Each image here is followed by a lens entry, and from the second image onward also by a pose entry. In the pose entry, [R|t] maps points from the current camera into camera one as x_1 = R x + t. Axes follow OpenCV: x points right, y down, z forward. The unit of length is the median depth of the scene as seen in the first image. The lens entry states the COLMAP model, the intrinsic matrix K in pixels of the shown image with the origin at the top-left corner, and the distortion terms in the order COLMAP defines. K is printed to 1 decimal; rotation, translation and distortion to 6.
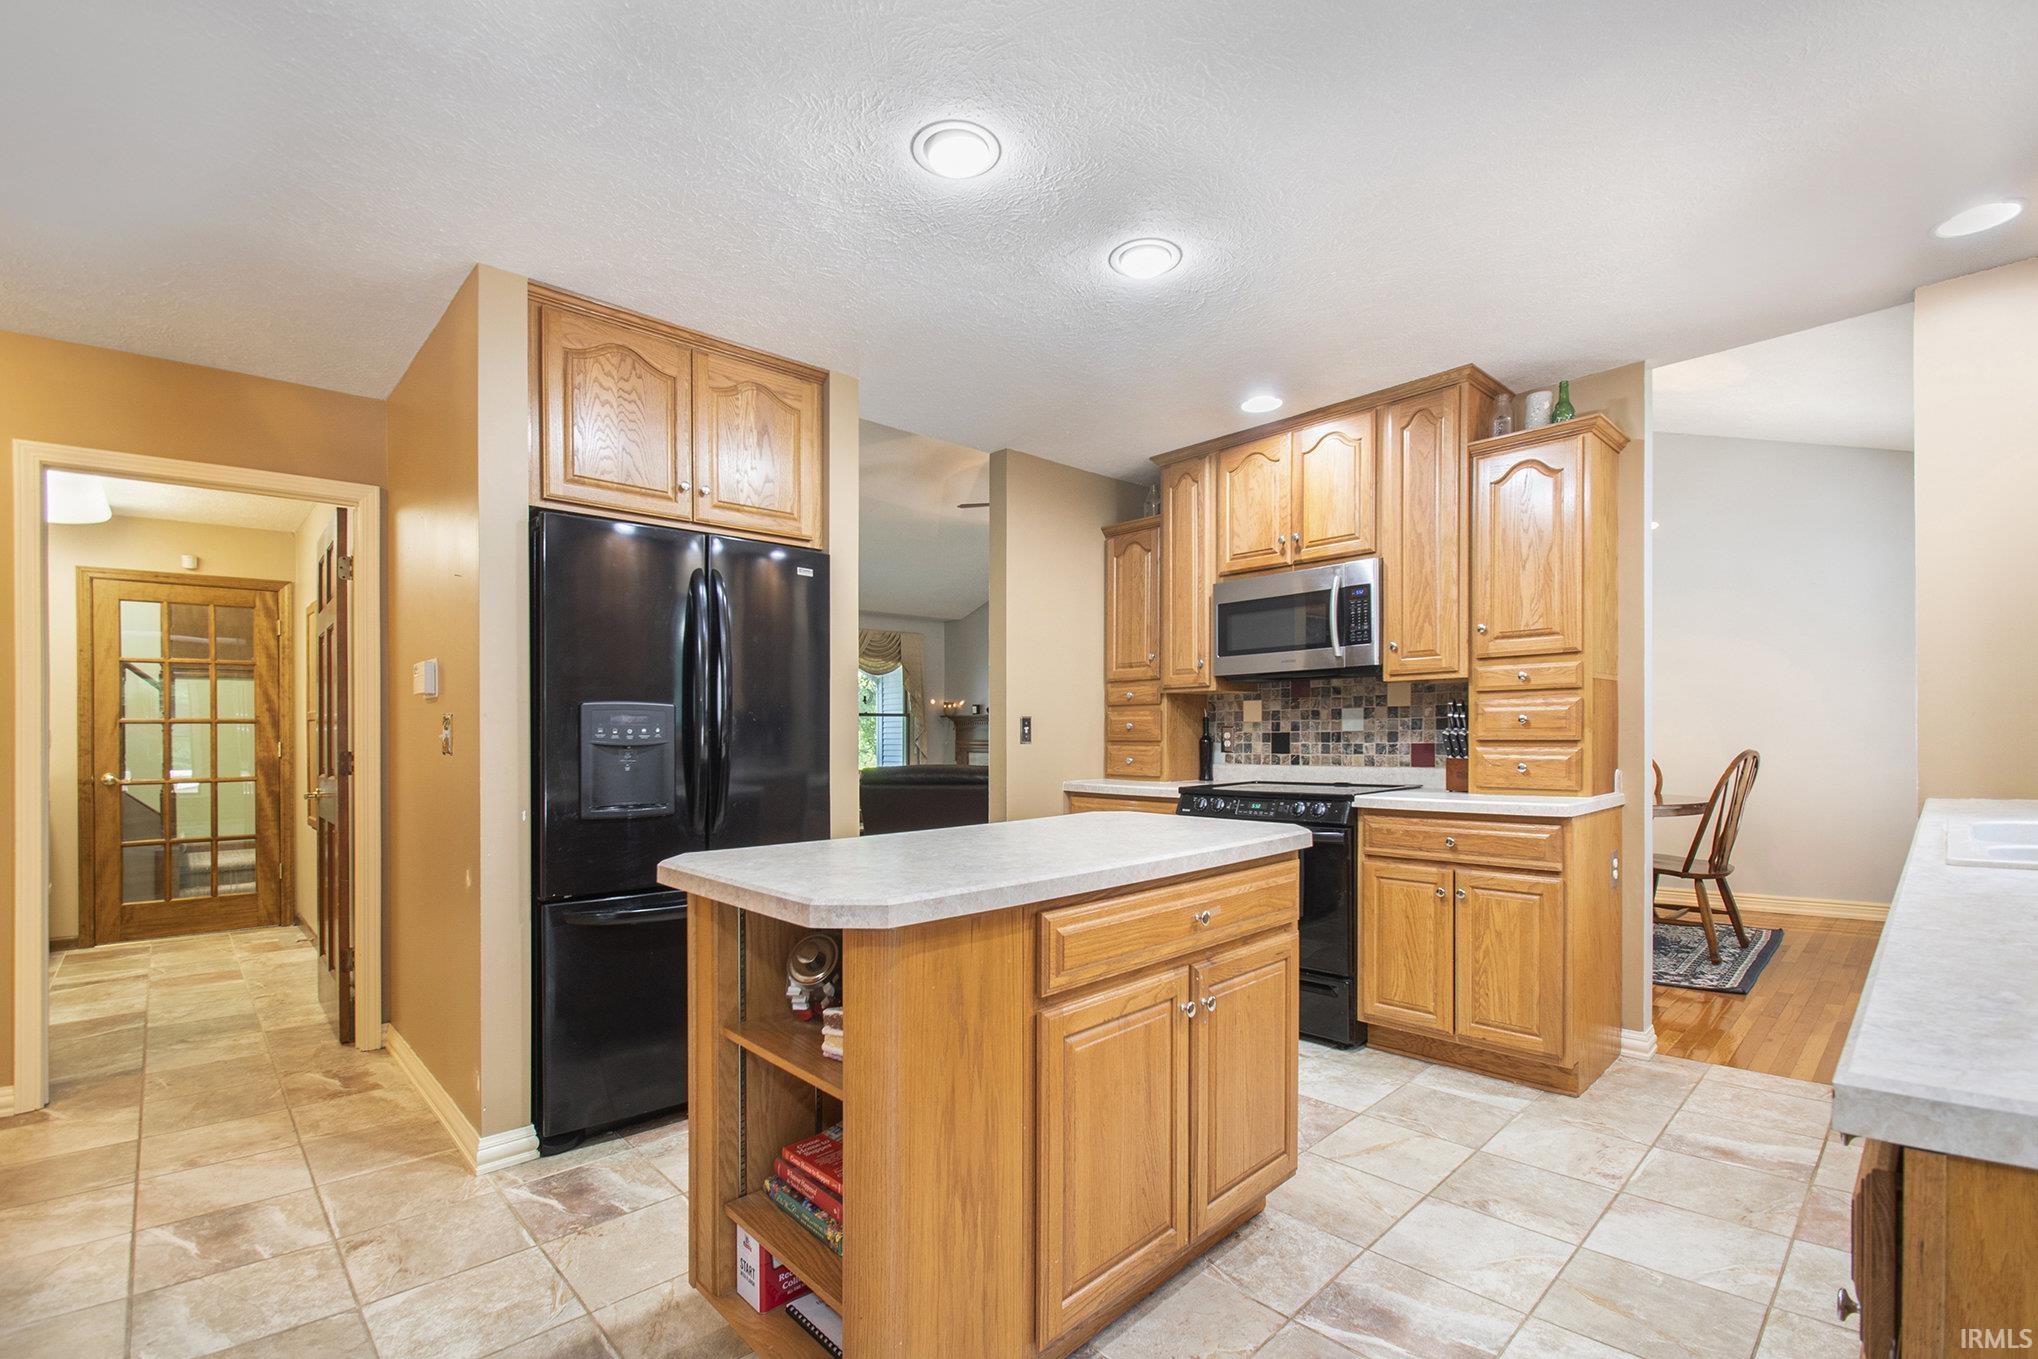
lens RADIAL K [[906.6, 0, 1053.9], [0, 906.6, 734.5], [0, 0, 1]] dist [-0.004327, -0.001789]
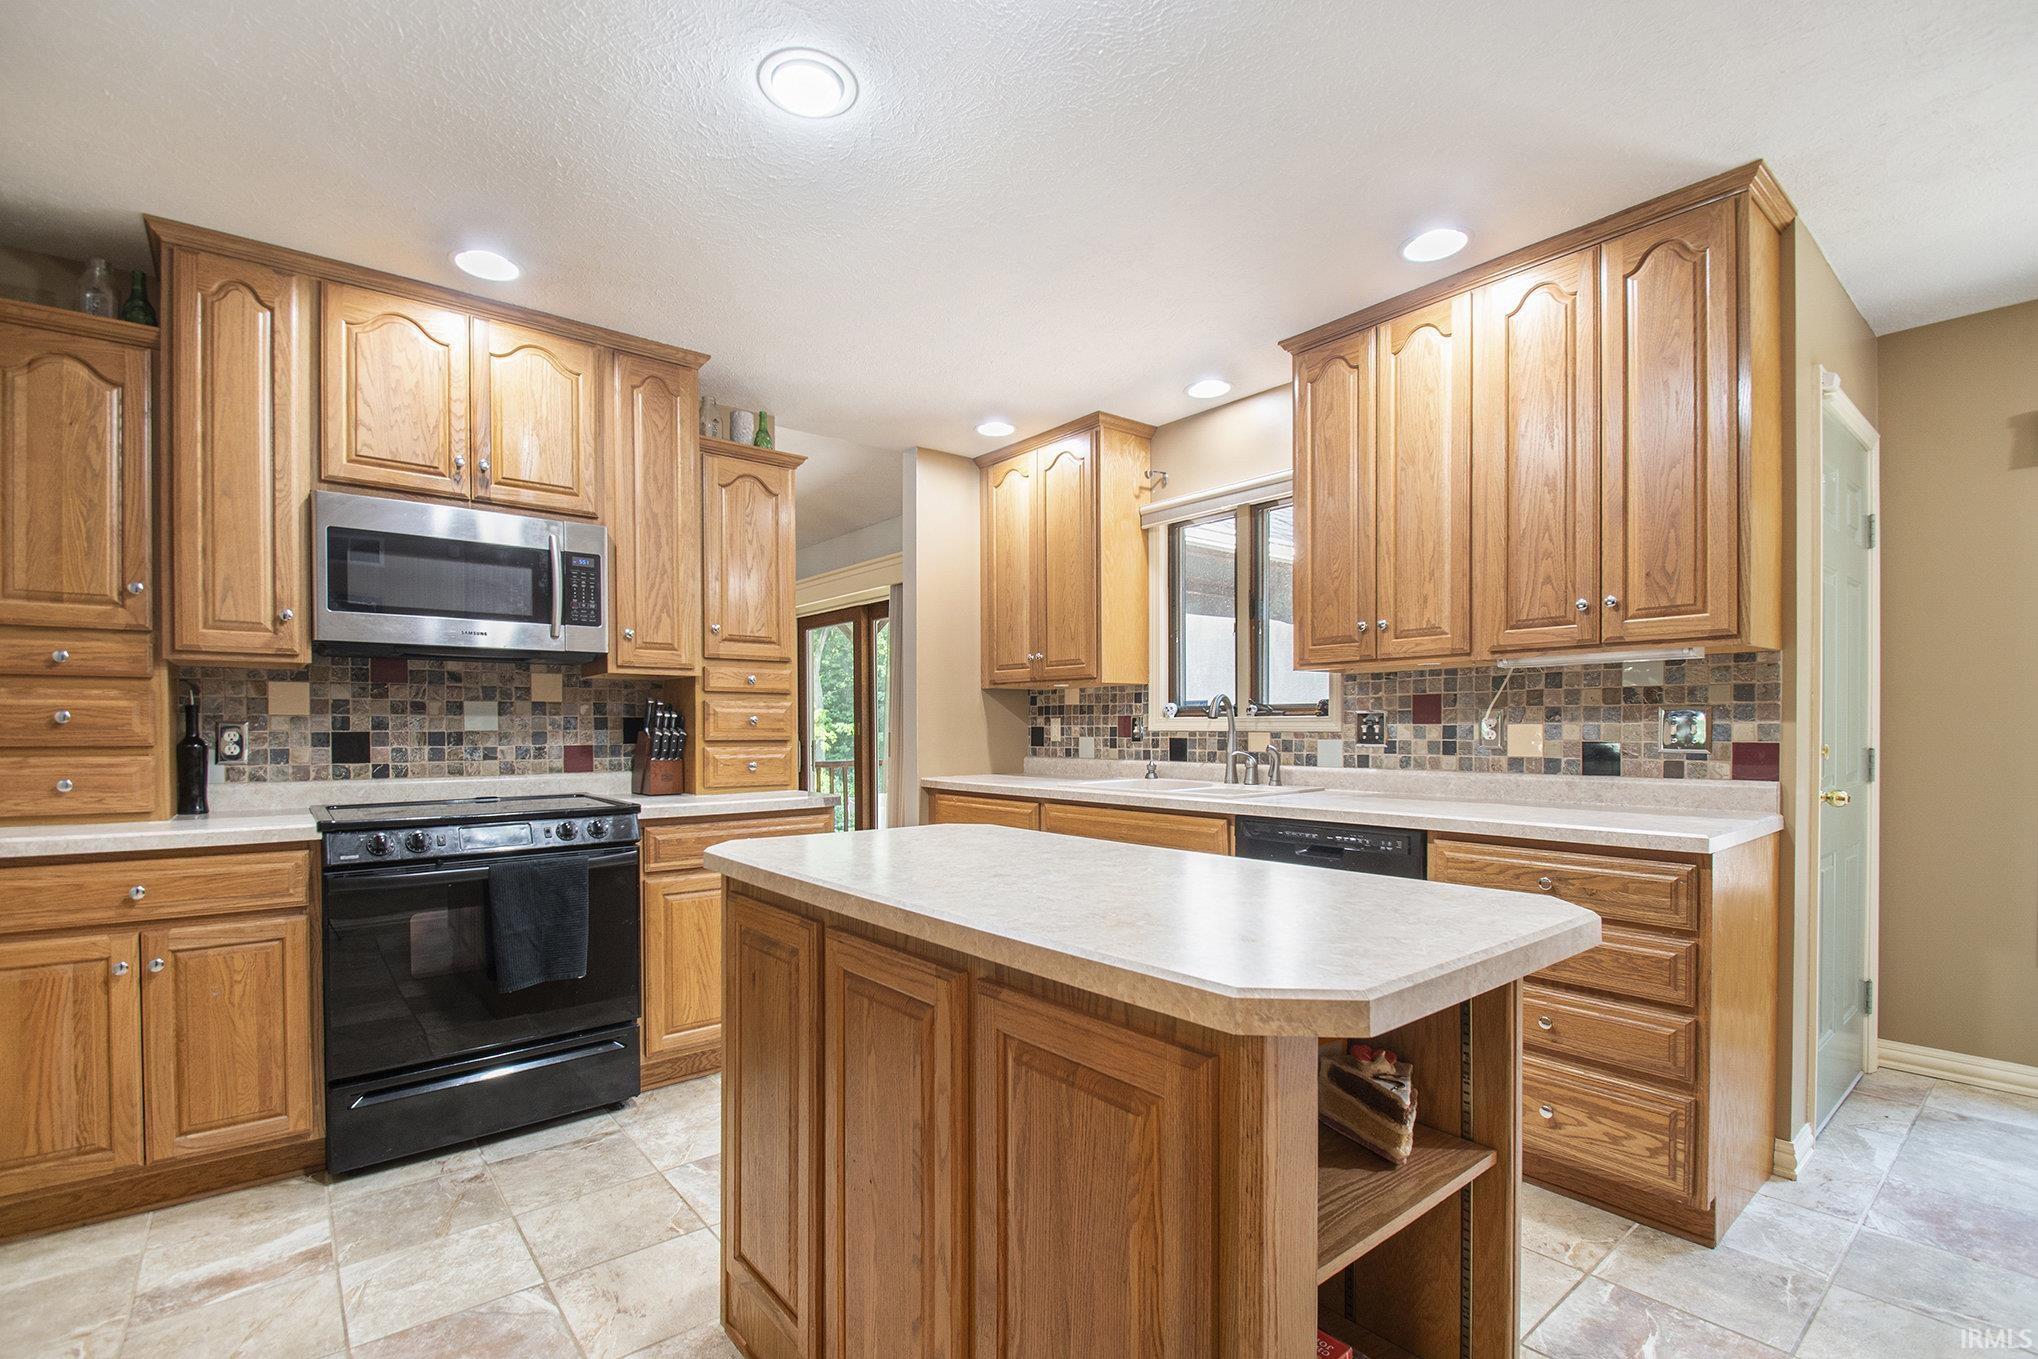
lens RADIAL K [[906.6, 0, 1015.2], [0, 906.6, 767.7], [0, 0, 1]] dist [-0.004327, -0.001789]
pose [[0.093143, -0.030367, 0.995190, -0.470479], [0.002196, 0.999539, 0.030294, 0.006381], [-0.995650, -0.000636, 0.093167, 0.550028]]
